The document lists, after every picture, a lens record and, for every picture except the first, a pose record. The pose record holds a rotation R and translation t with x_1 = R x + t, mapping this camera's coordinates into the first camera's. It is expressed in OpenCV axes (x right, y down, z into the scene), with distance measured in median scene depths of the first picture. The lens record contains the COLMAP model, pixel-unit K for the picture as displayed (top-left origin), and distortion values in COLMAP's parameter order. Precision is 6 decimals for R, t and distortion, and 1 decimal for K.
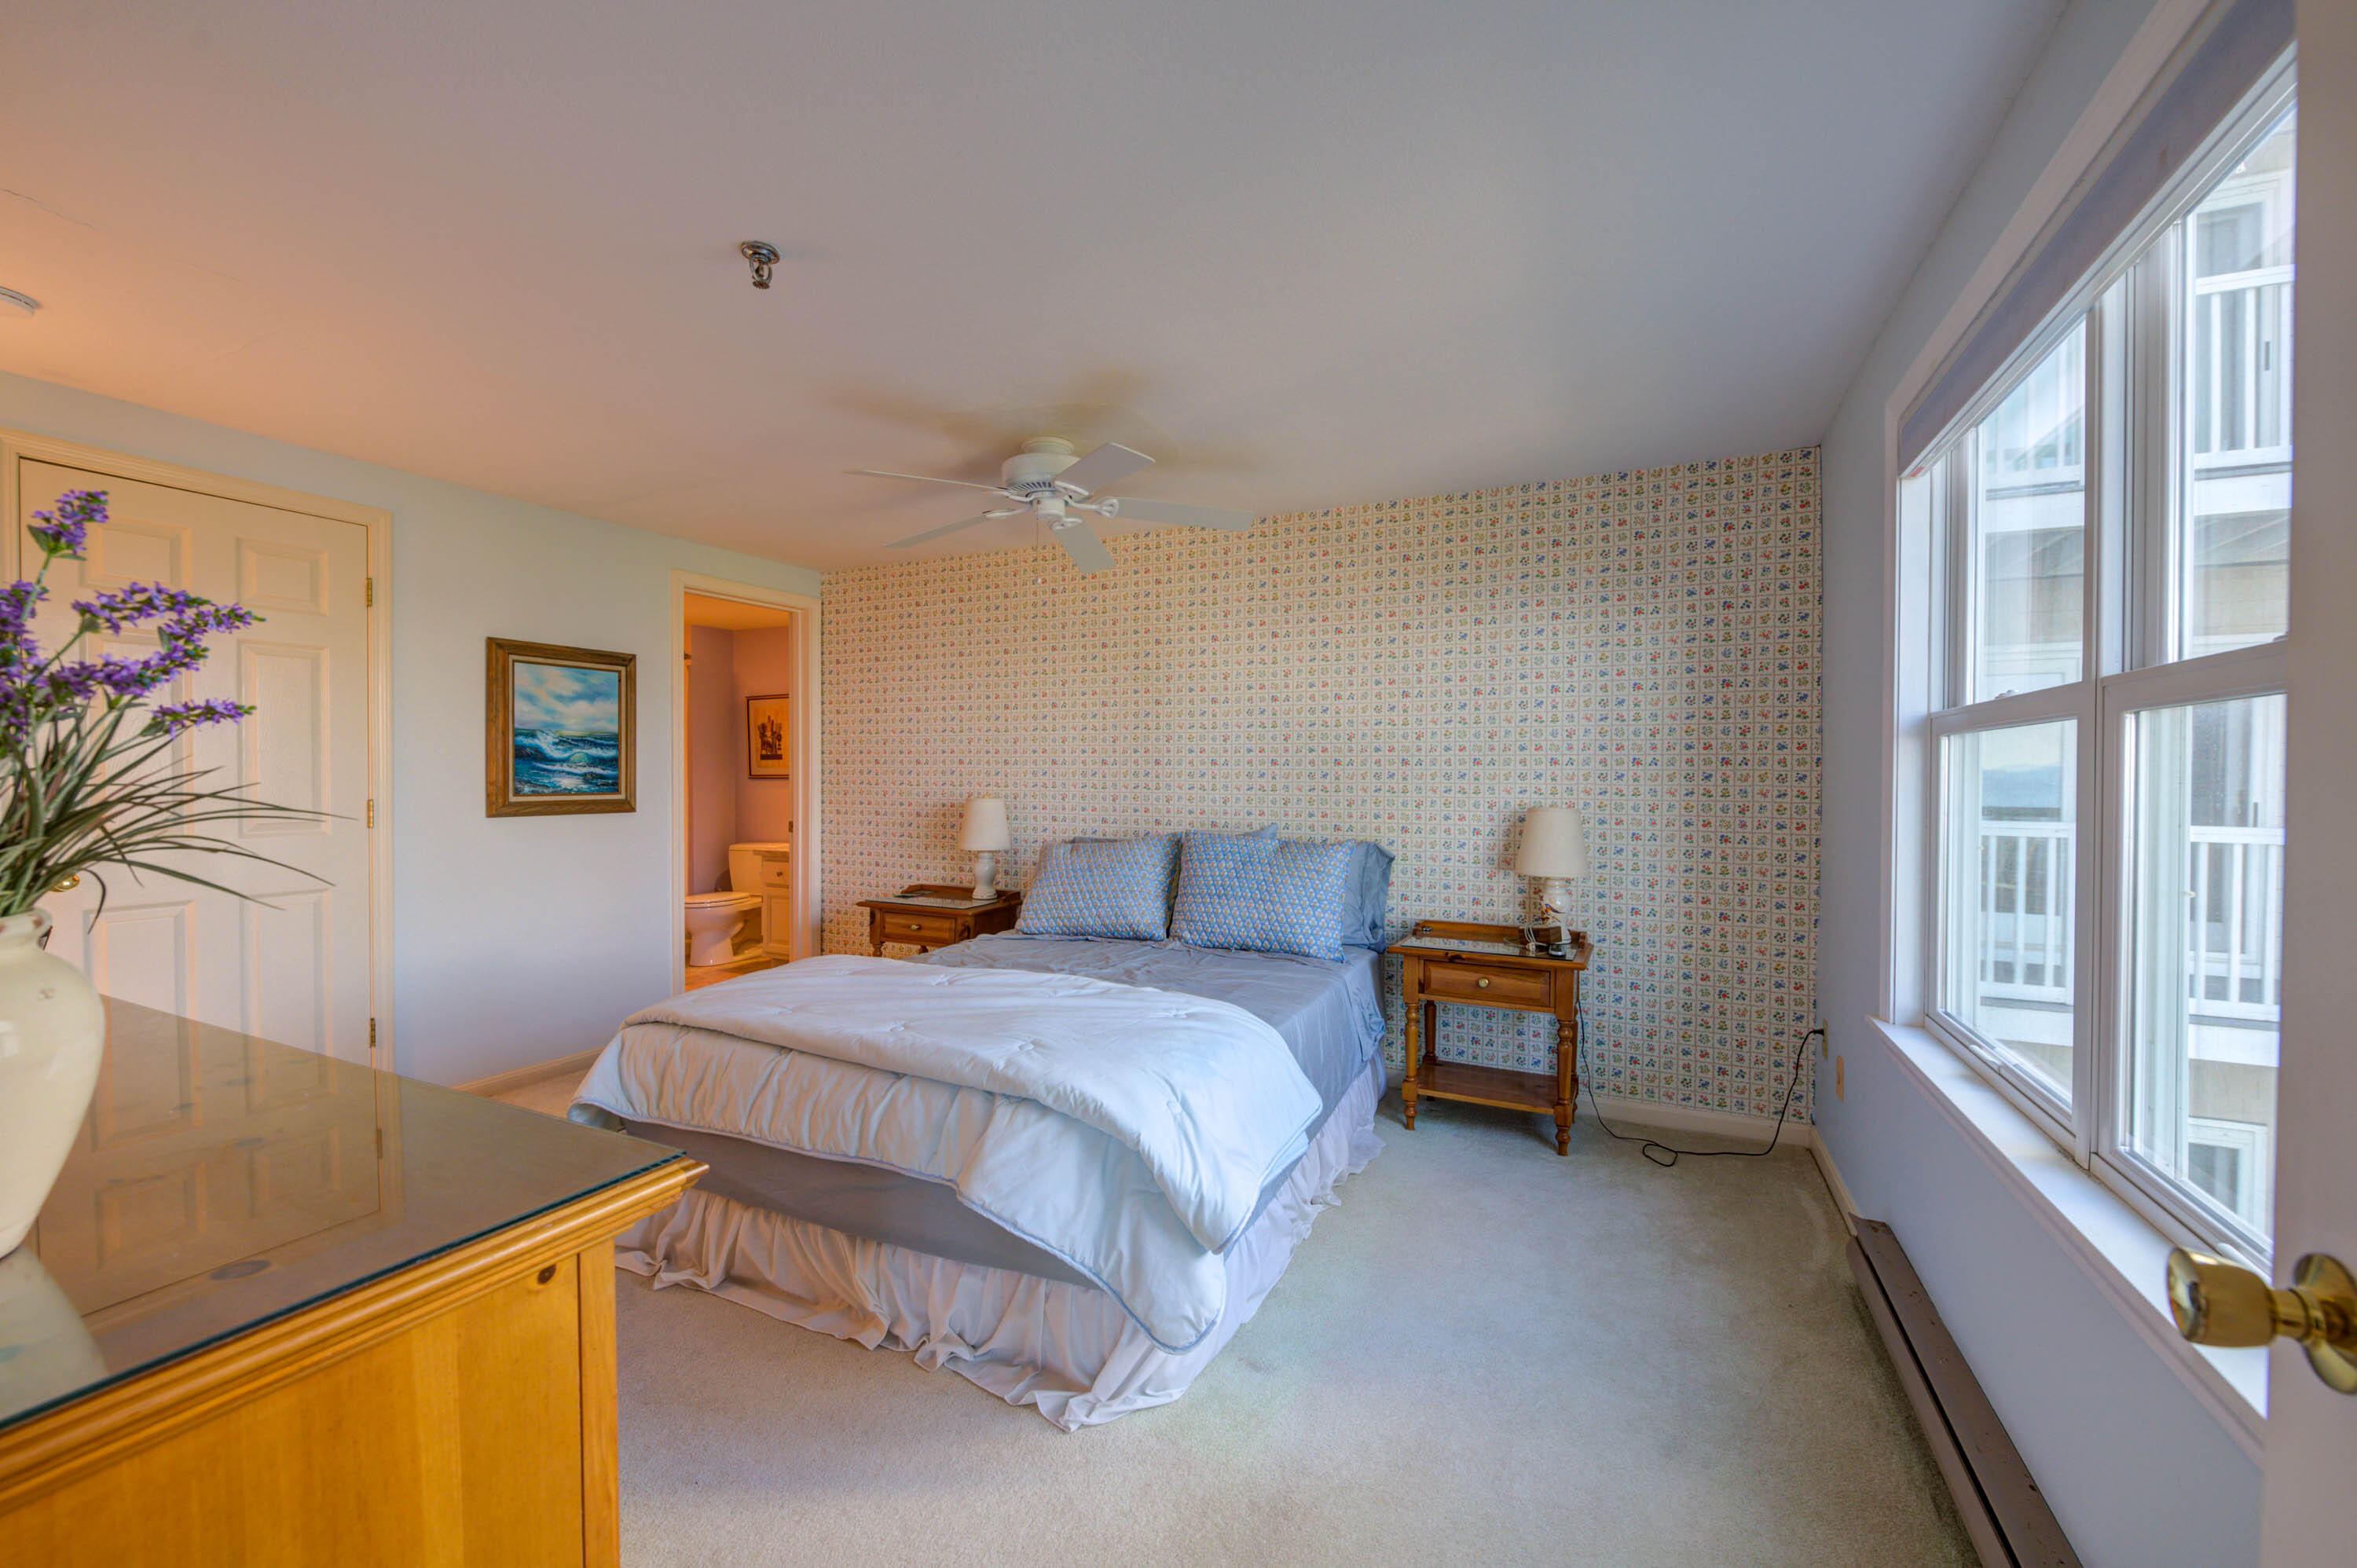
lens RADIAL K [[936.5, 0, 1178.5], [0, 936.5, 784.0], [0, 0, 1]] dist [0.011110, -0.000087]
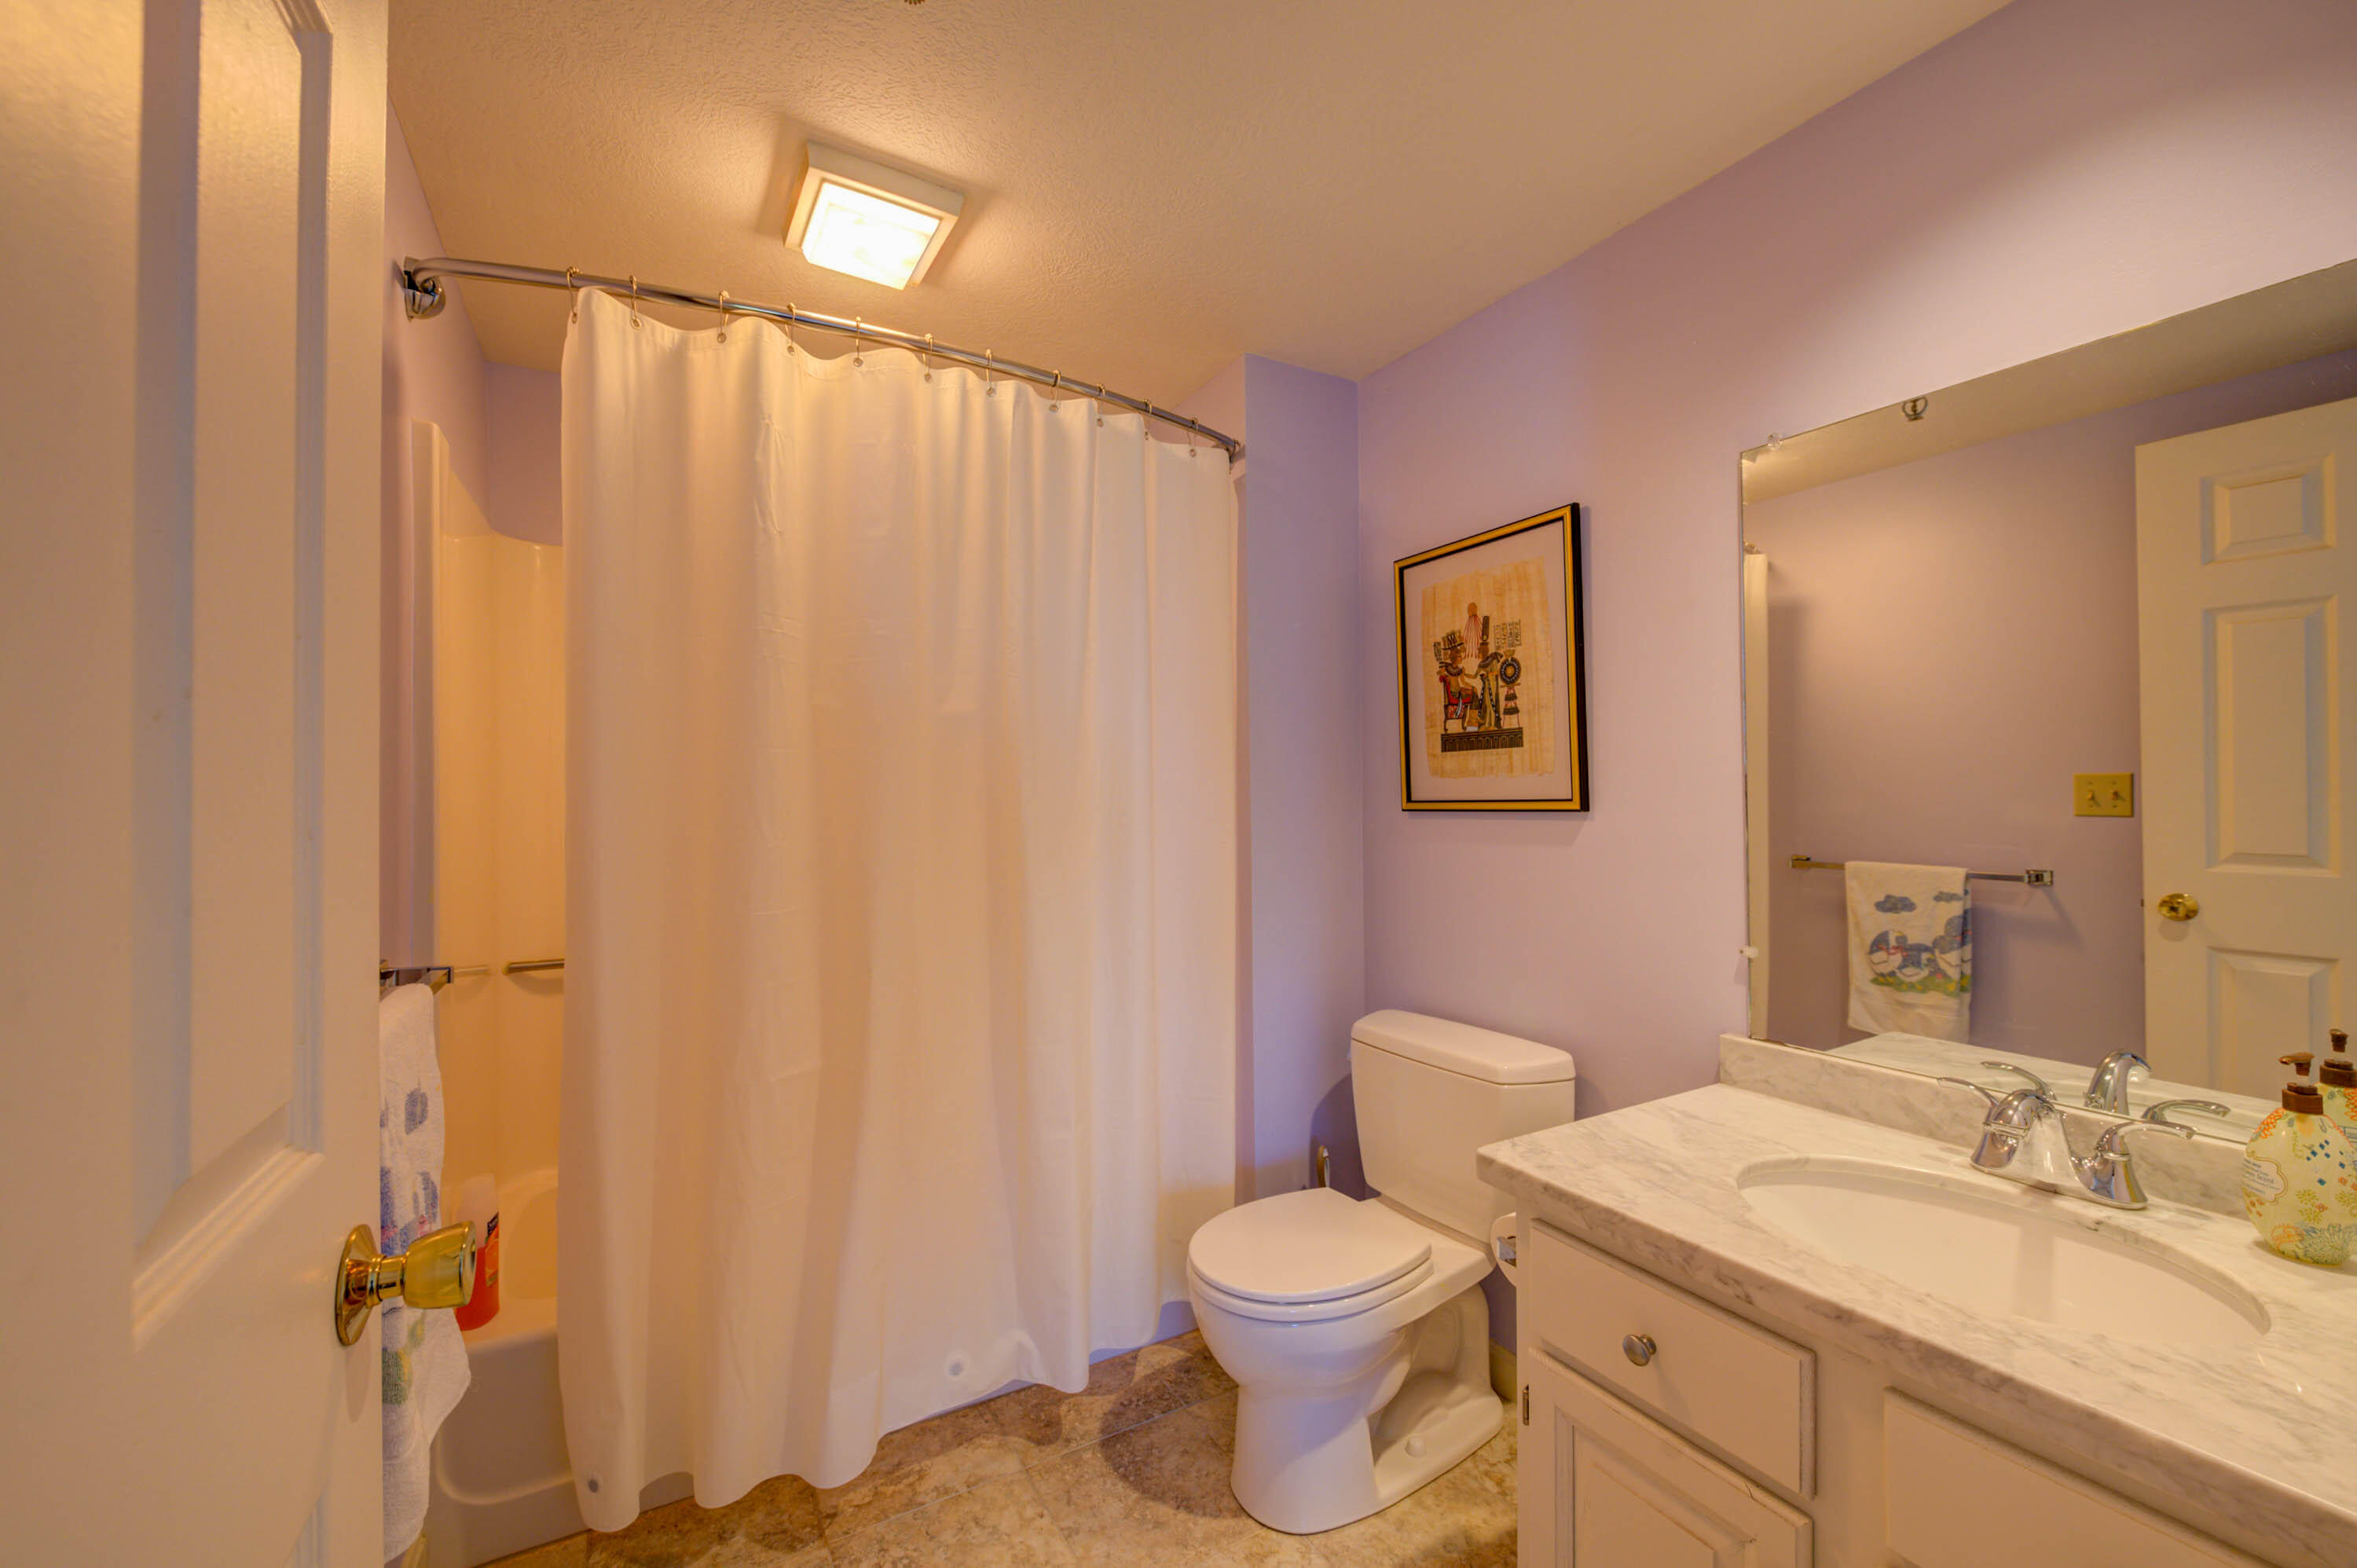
lens RADIAL K [[936.5, 0, 1178.5], [0, 936.5, 784.0], [0, 0, 1]] dist [0.011110, -0.000087]
pose [[0.820642, -0.011160, -0.571333, -0.340045], [0.003657, 0.999891, -0.014279, -0.010789], [0.571430, 0.009628, 0.820594, 0.695198]]
